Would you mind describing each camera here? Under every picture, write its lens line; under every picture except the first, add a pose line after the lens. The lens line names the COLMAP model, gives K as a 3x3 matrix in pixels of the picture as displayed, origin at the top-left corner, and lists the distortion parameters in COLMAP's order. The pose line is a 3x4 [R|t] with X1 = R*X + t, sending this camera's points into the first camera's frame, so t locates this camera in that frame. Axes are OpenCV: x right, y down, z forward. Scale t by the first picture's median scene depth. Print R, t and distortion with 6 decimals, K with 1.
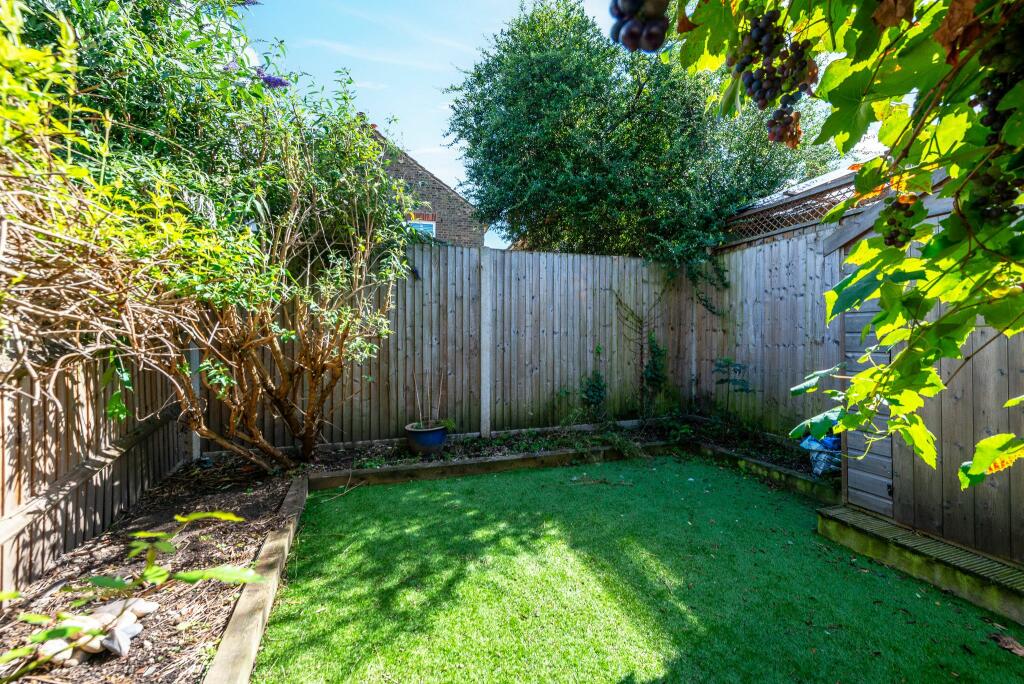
lens RADIAL K [[427.1, 0, 488.5], [0, 427.1, 341.7], [0, 0, 1]] dist [0.000887, -0.000019]
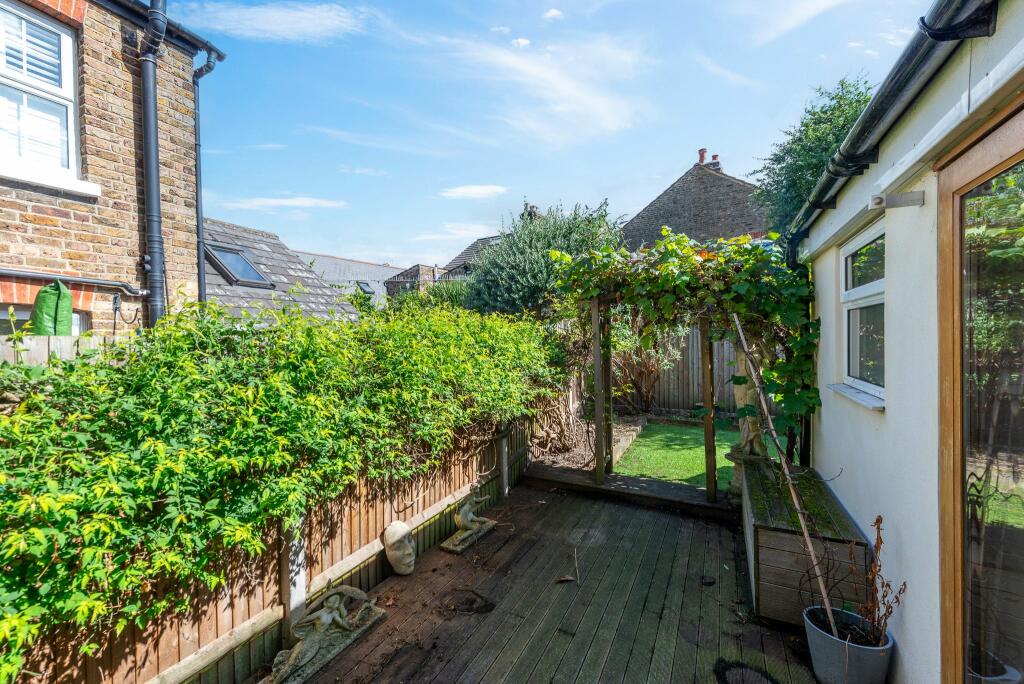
lens RADIAL K [[427.1, 0, 488.5], [0, 427.1, 341.7], [0, 0, 1]] dist [0.000887, -0.000019]
pose [[0.717298, 0.006499, -0.696736, 0.515011], [-0.007813, 0.999969, 0.001284, -0.085789], [0.696723, 0.004523, 0.717326, -1.138090]]
